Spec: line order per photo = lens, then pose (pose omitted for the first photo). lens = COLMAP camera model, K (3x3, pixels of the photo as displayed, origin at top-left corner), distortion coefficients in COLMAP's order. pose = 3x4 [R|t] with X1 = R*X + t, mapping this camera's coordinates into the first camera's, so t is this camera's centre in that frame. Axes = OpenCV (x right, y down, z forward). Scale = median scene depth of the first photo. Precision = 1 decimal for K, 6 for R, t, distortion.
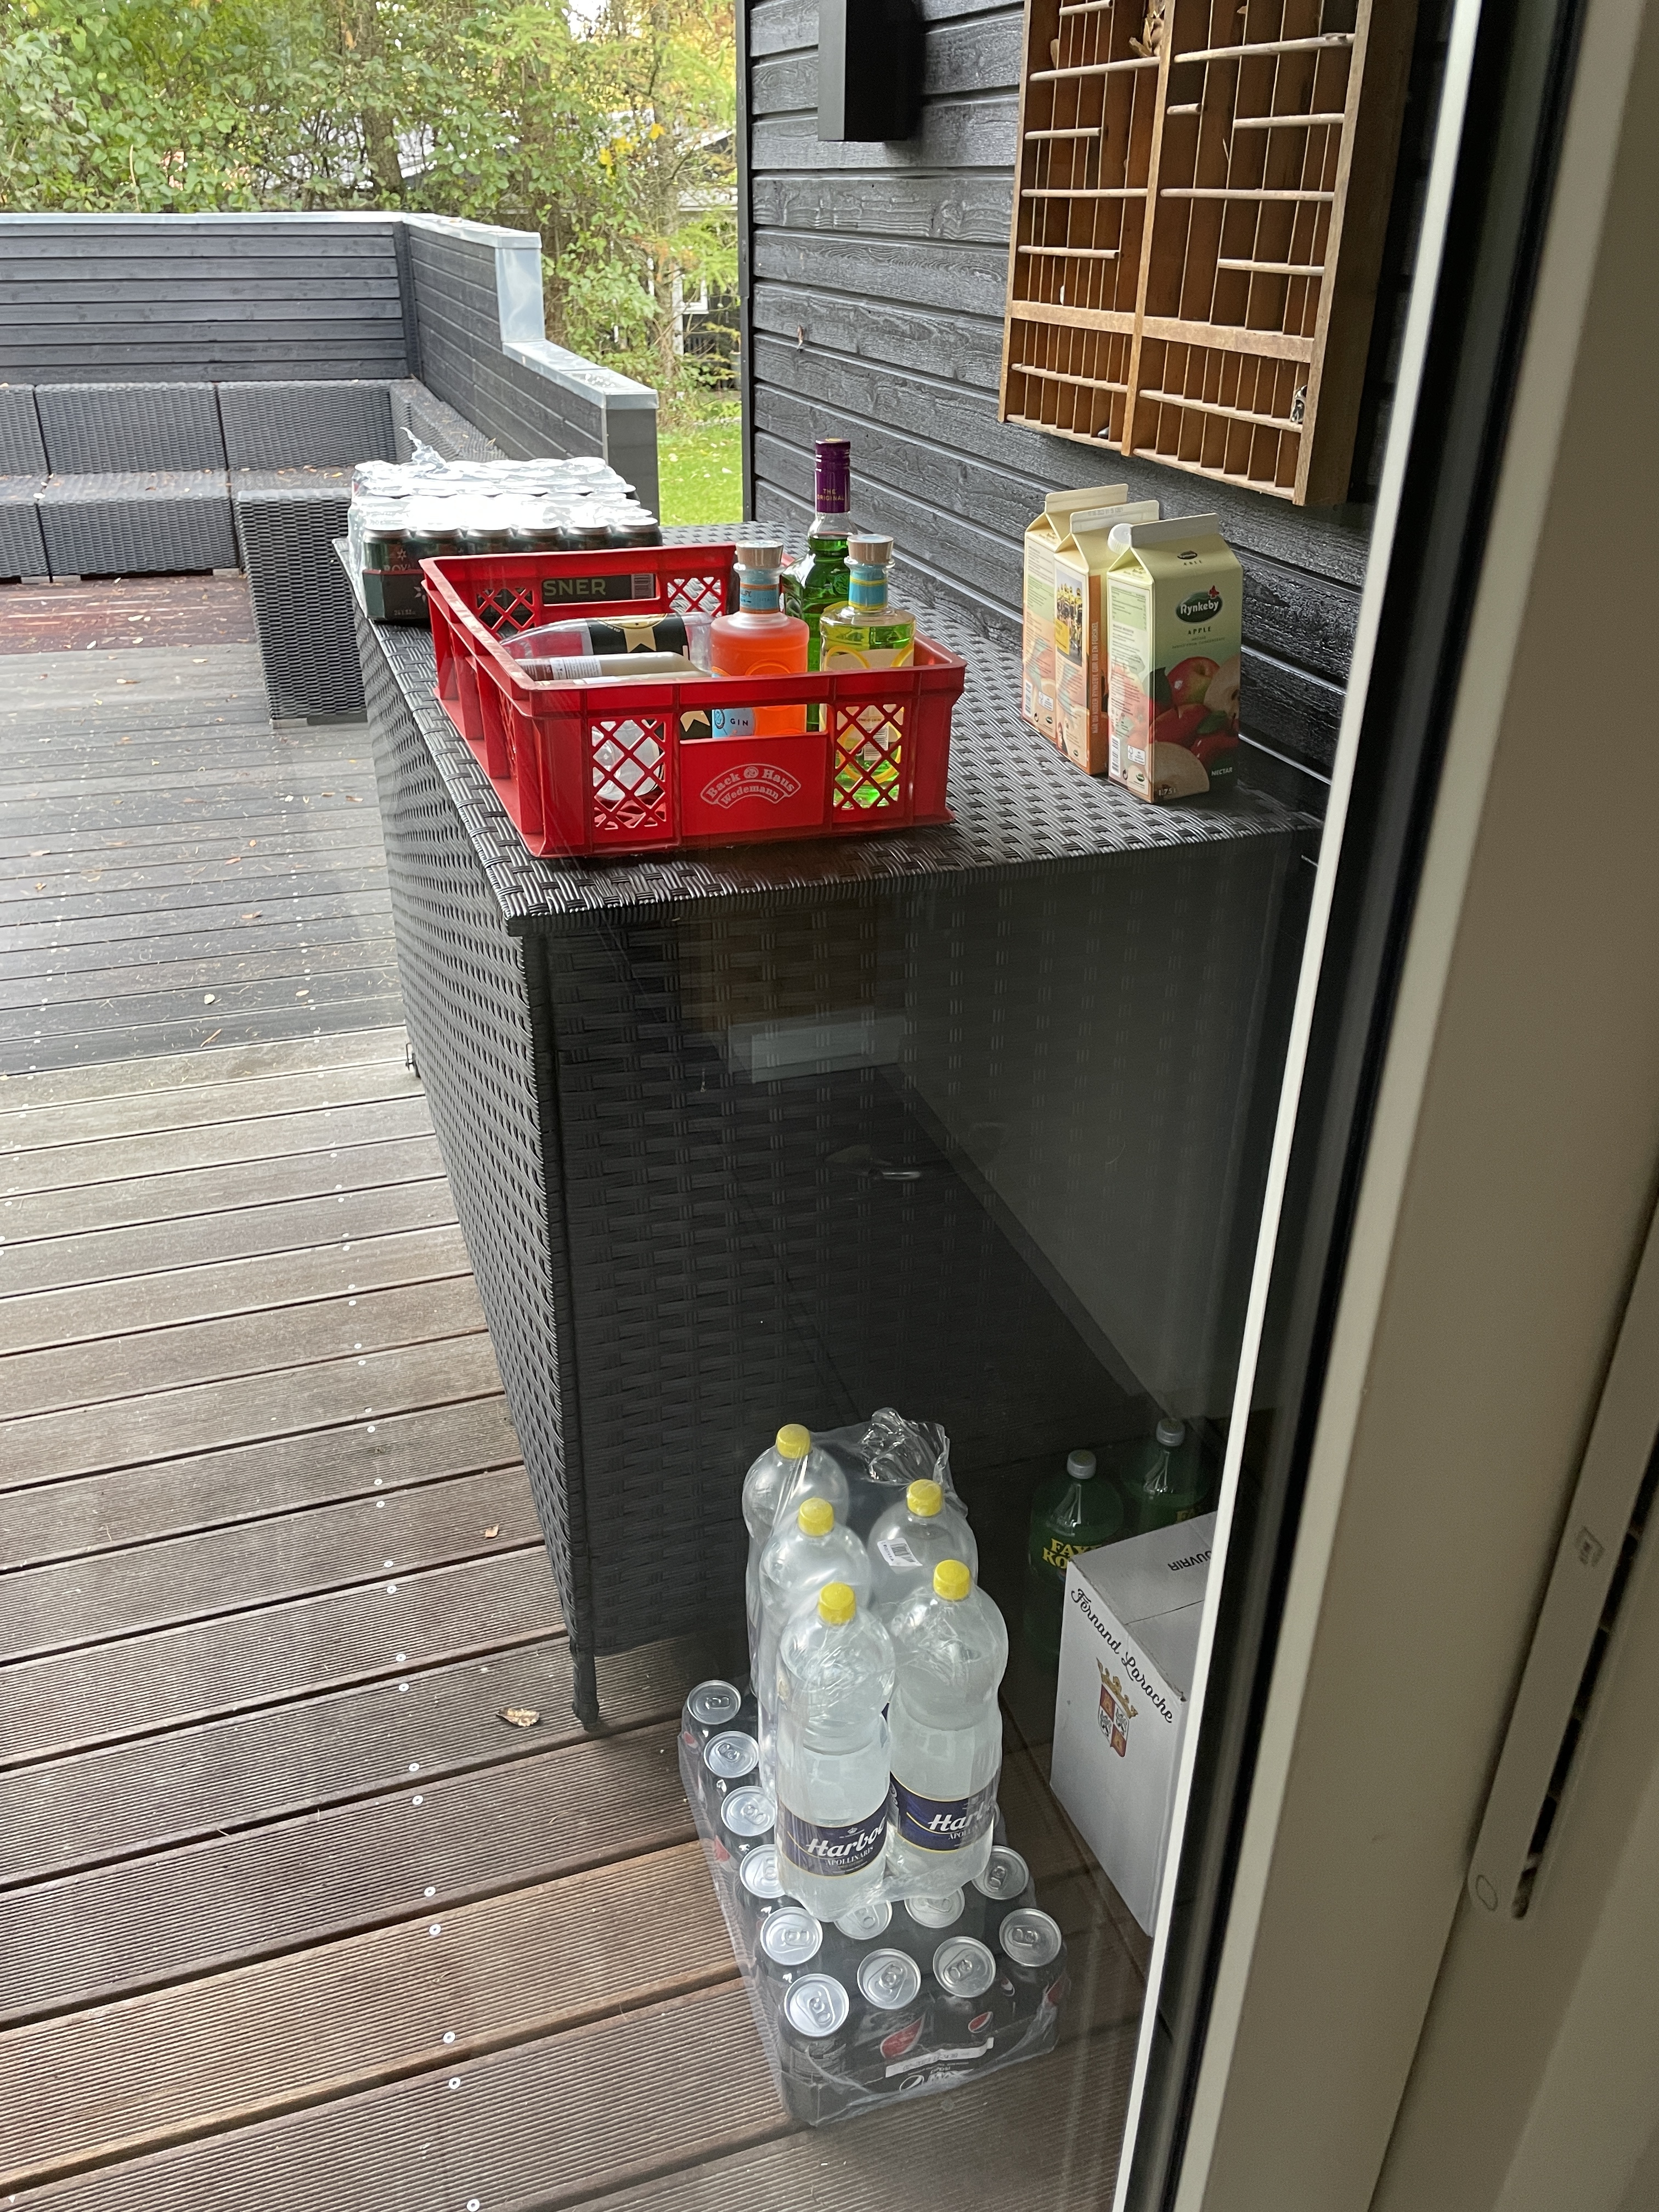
lens RADIAL K [[1688.9, 0, 829.5], [0, 1688.9, 1106.0], [0, 0, 1]] dist [0.090312, -0.119201]
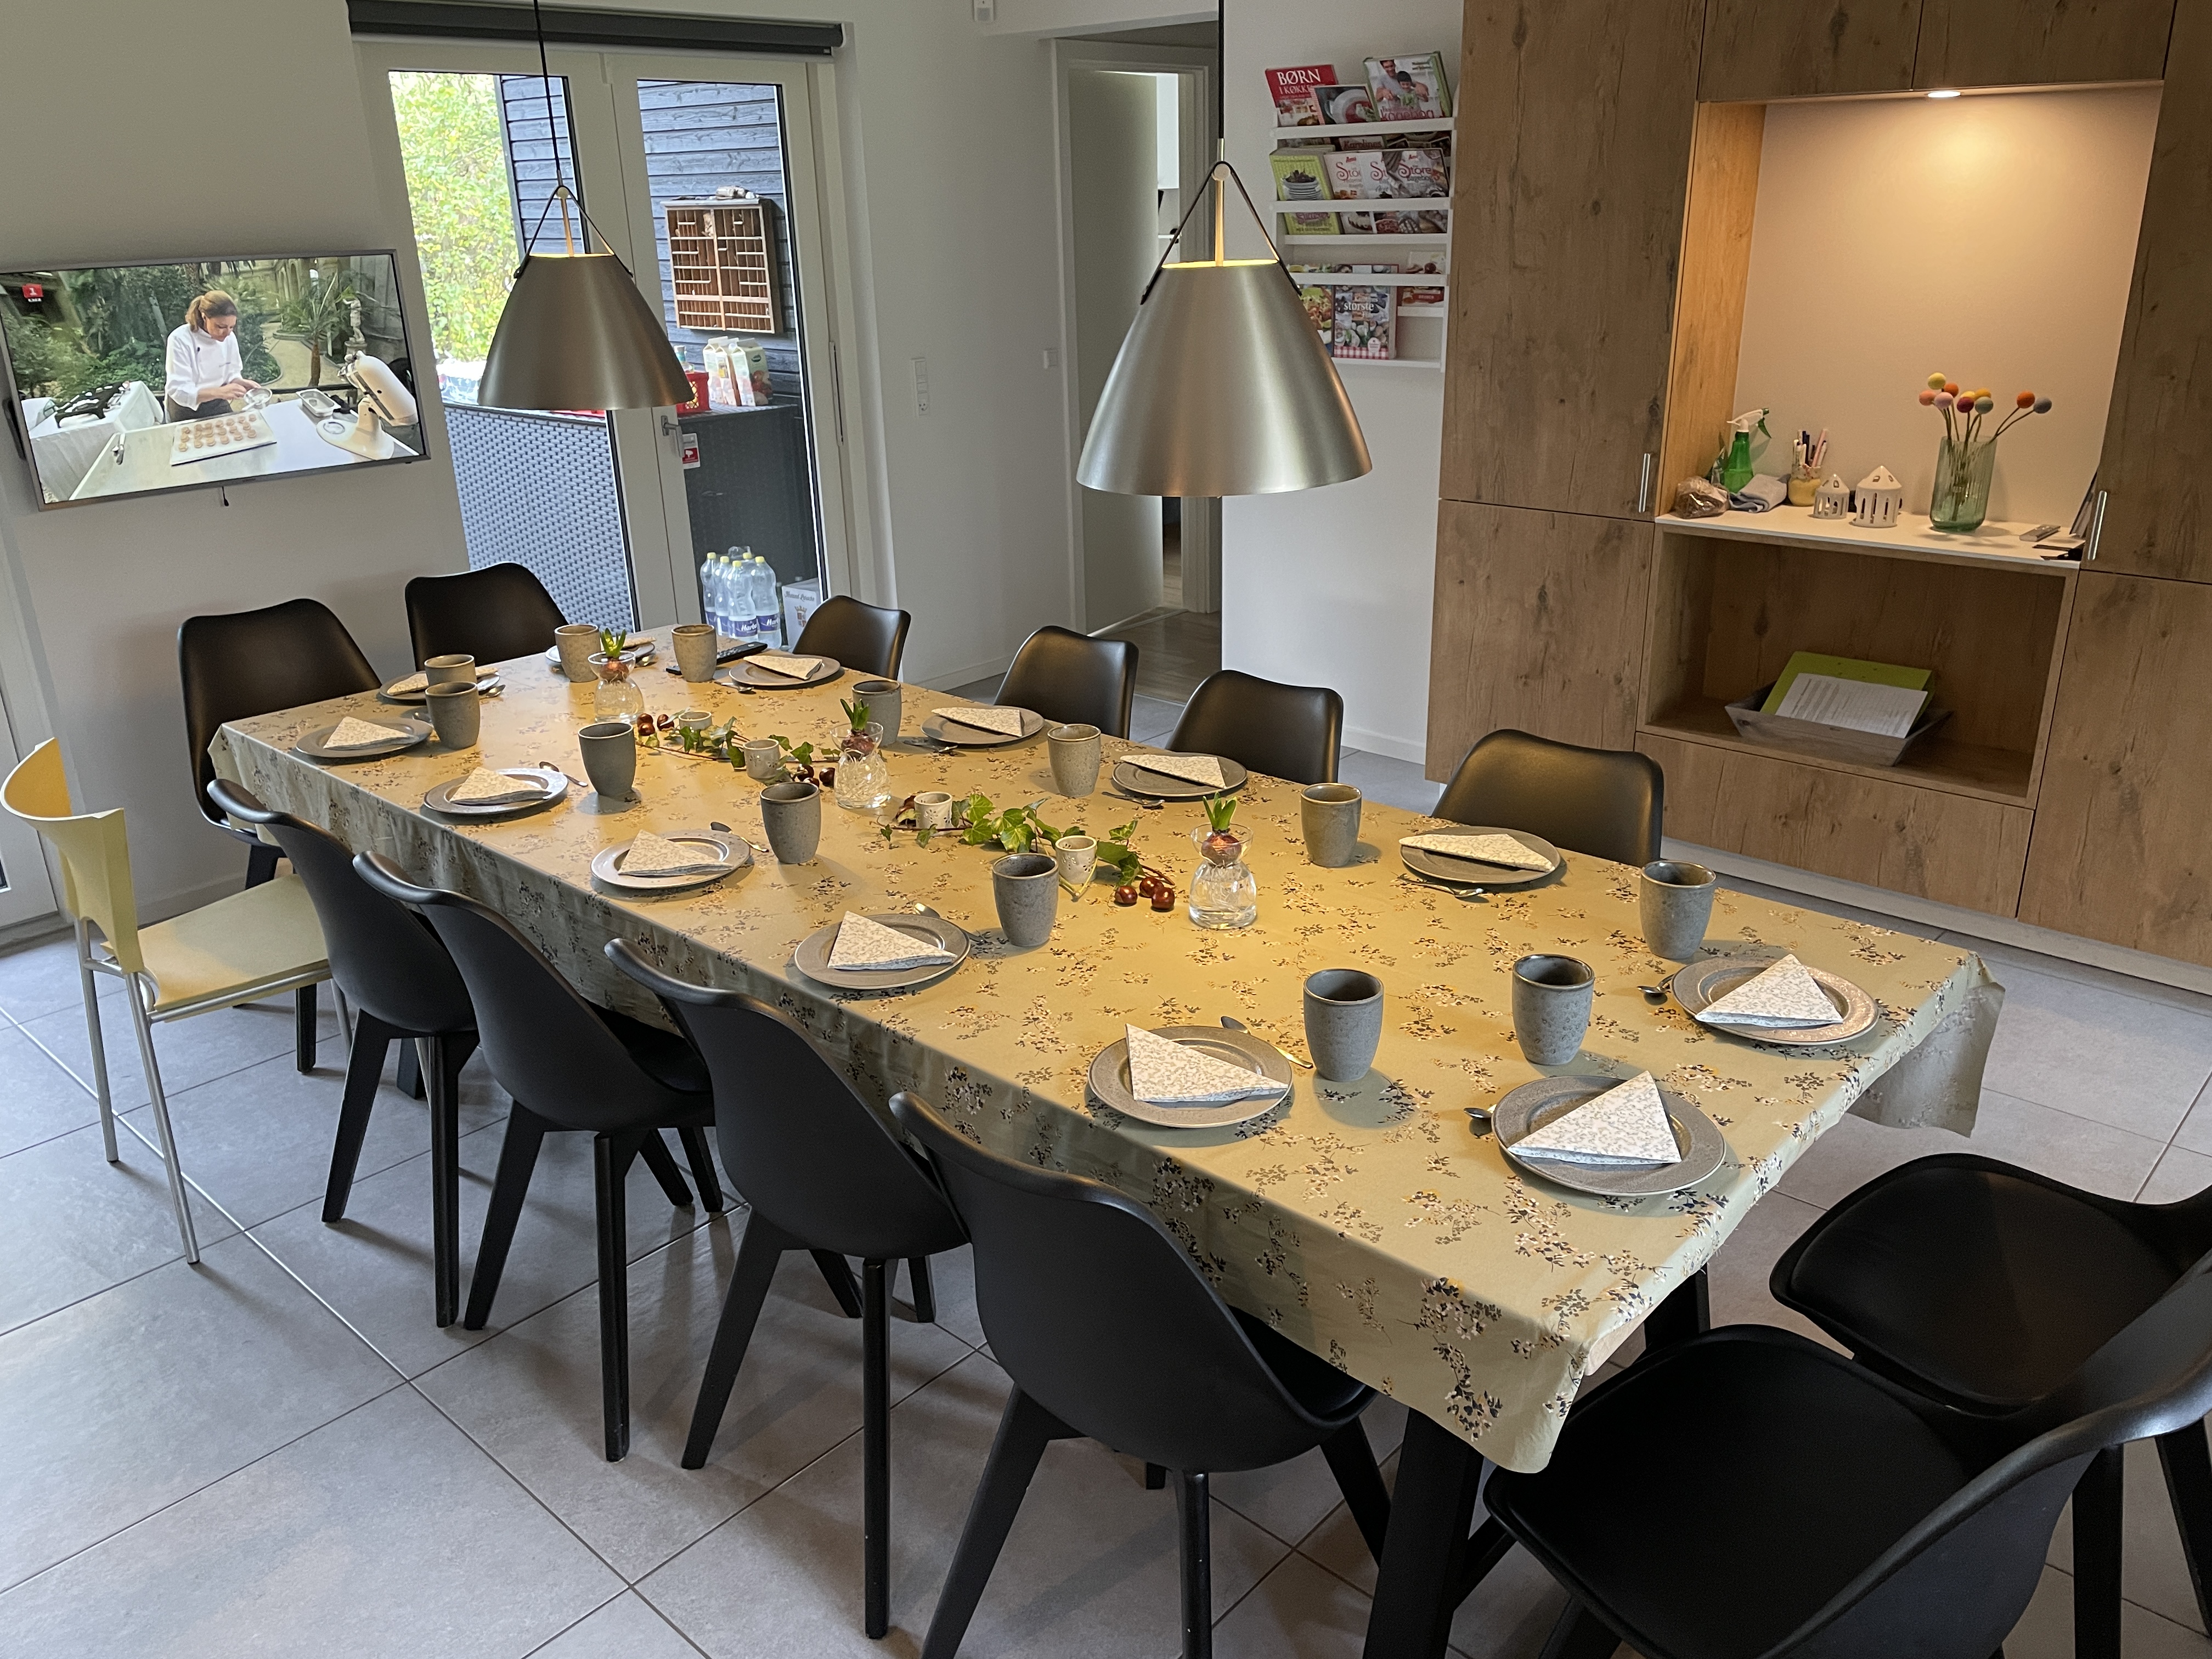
lens RADIAL K [[1688.9, 0, 1106.0], [0, 1688.9, 829.5], [0, 0, 1]] dist [0.090312, -0.119201]
pose [[0.877900, -0.199743, 0.435196, -1.071841], [0.258101, 0.962907, -0.078707, 1.358992], [-0.403331, 0.181422, 0.896889, -2.870948]]
